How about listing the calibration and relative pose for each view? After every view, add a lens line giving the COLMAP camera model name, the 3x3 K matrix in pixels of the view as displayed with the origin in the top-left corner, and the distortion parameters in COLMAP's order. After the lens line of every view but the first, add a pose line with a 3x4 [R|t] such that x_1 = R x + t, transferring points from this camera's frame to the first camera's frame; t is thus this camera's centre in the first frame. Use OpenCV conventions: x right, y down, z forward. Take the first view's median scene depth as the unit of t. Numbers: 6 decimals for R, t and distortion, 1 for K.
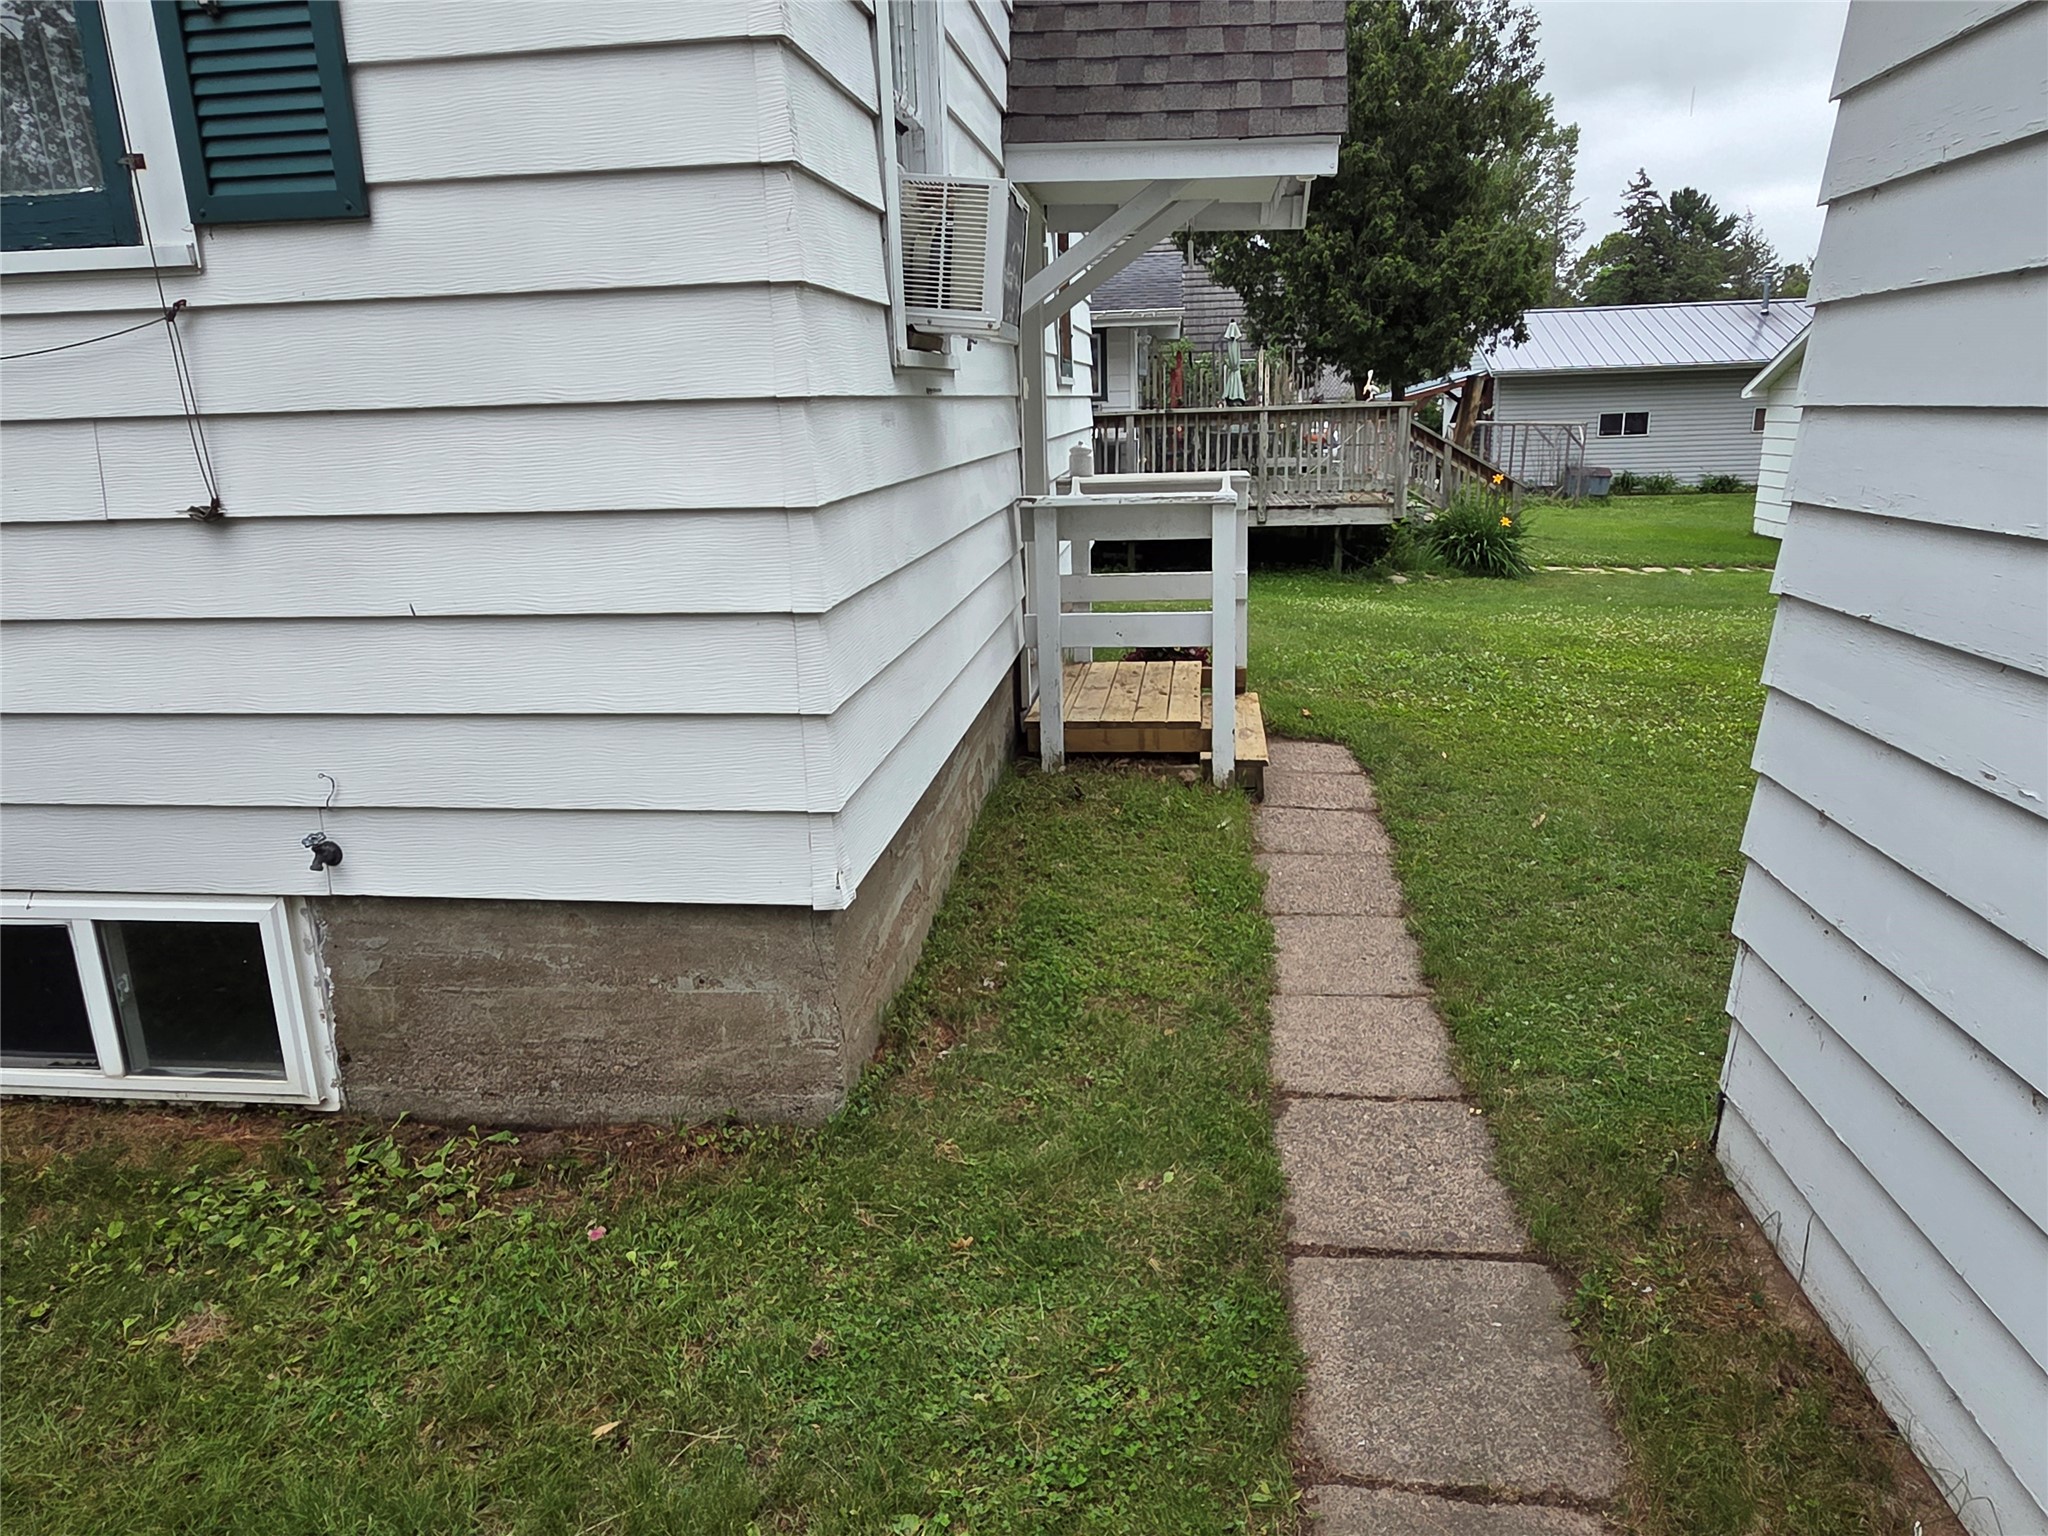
lens RADIAL K [[1411.9, 0, 1024.0], [0, 1411.9, 768.0], [0, 0, 1]] dist [0.008428, 0.002030]
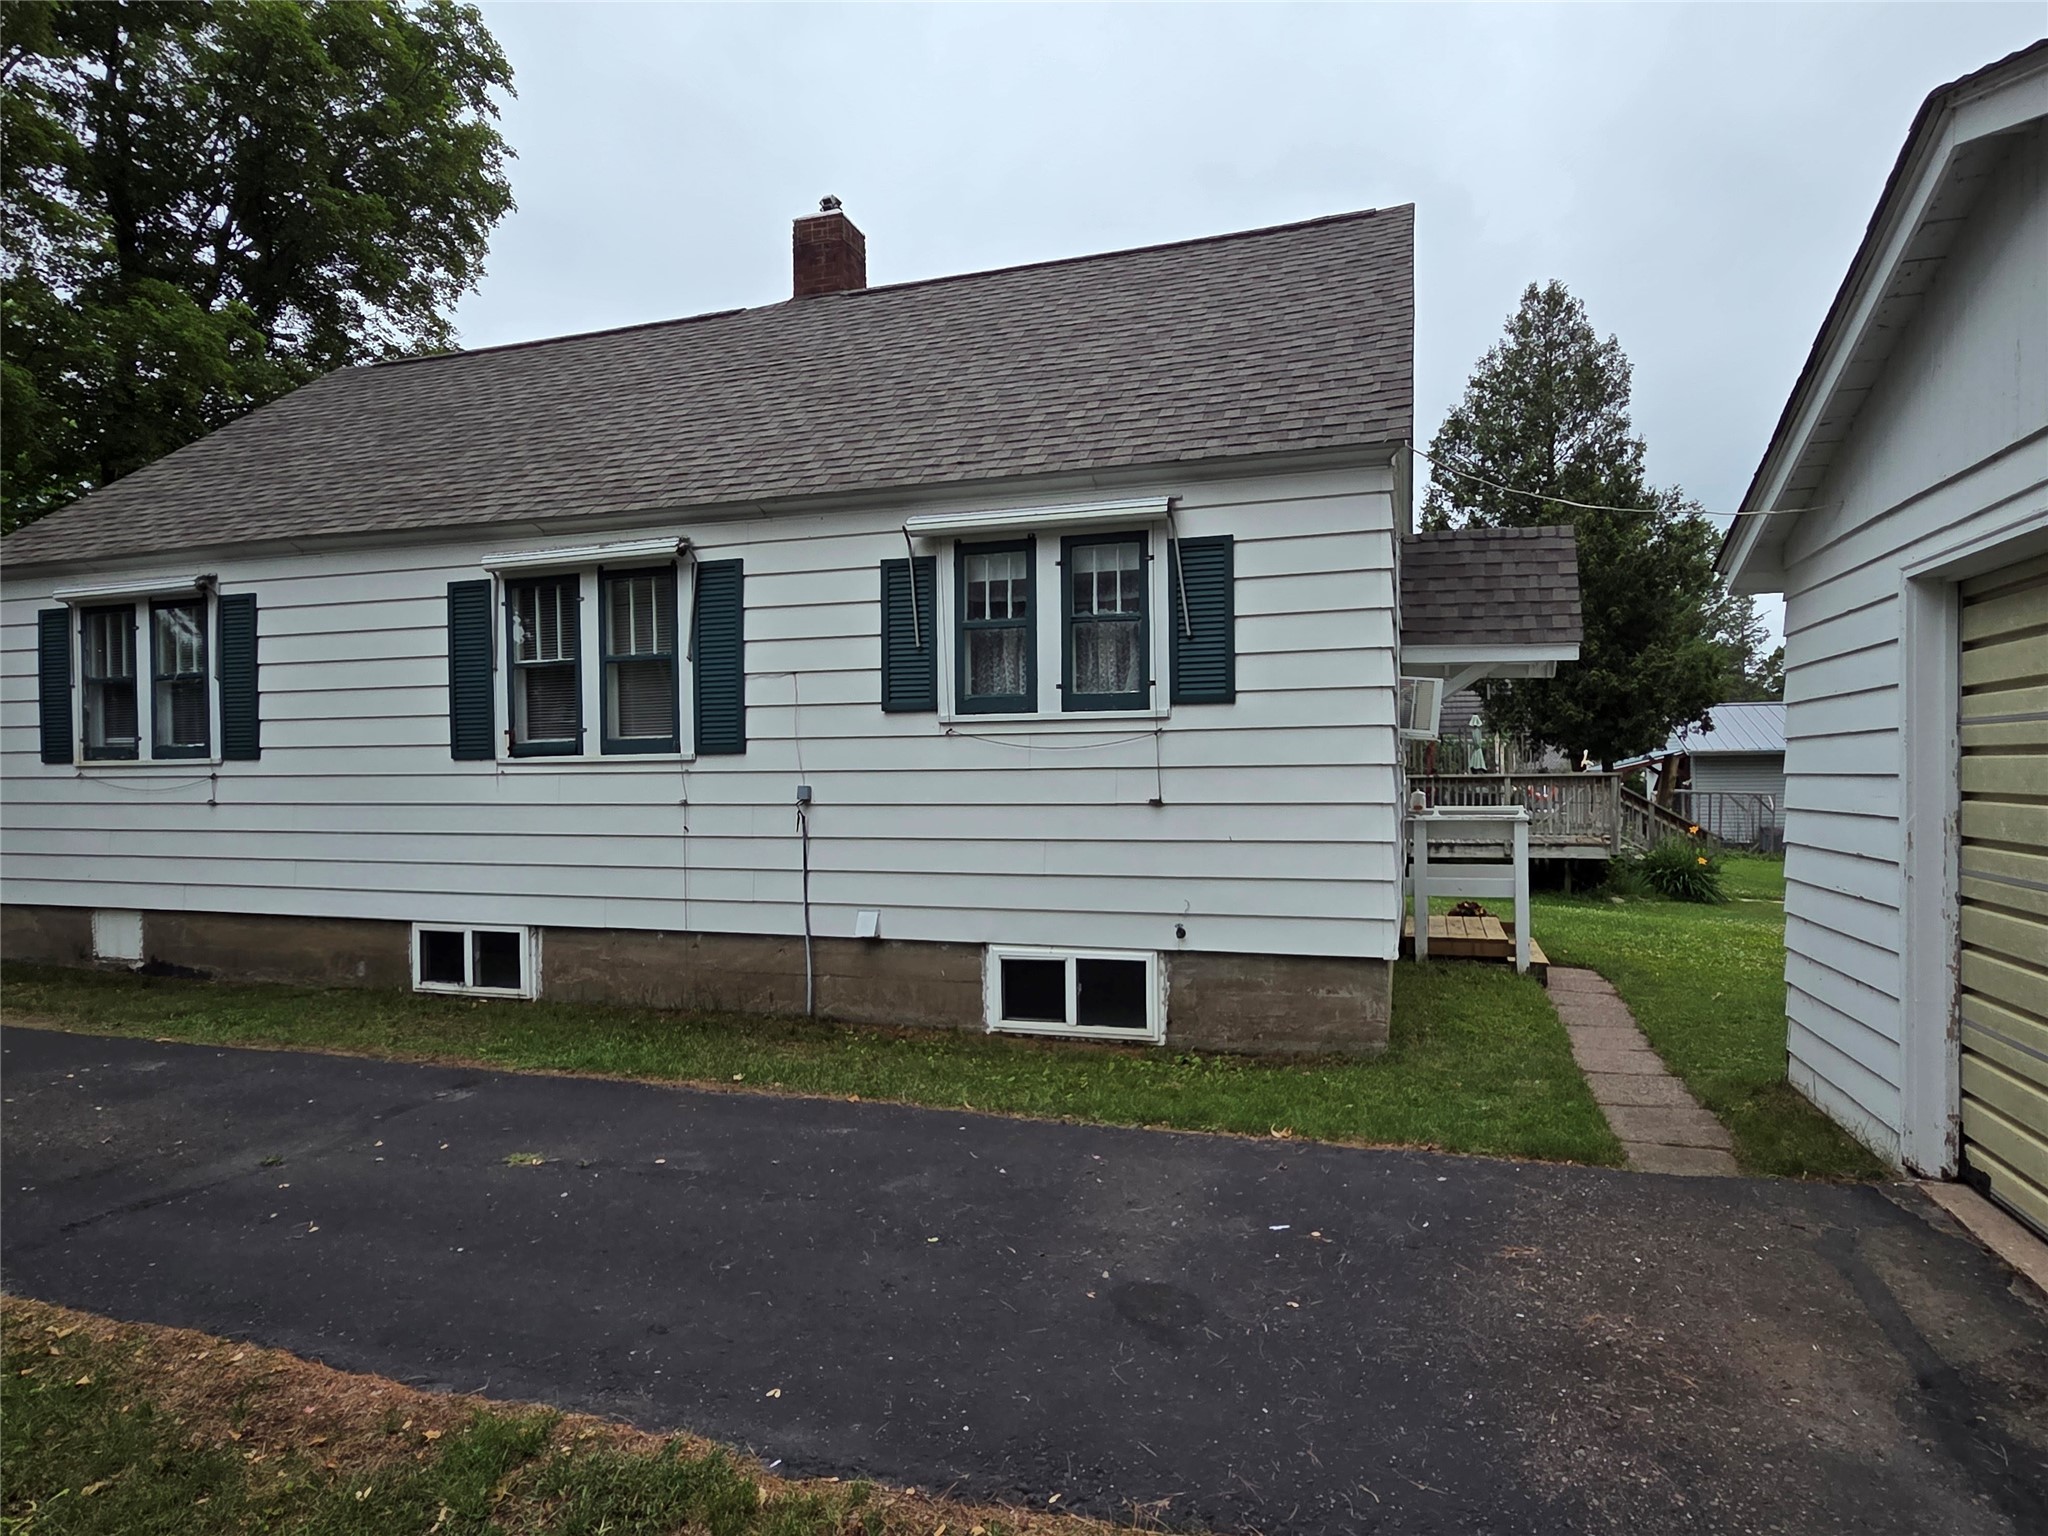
lens RADIAL K [[1194.6, 0, 1024.0], [0, 1194.6, 768.0], [0, 0, 1]] dist [0.020327, 0.000219]
pose [[0.980143, 0.017534, -0.197516, -0.139413], [-0.066242, 0.967811, -0.242804, 0.127611], [0.186901, 0.251066, 0.949755, -0.478600]]
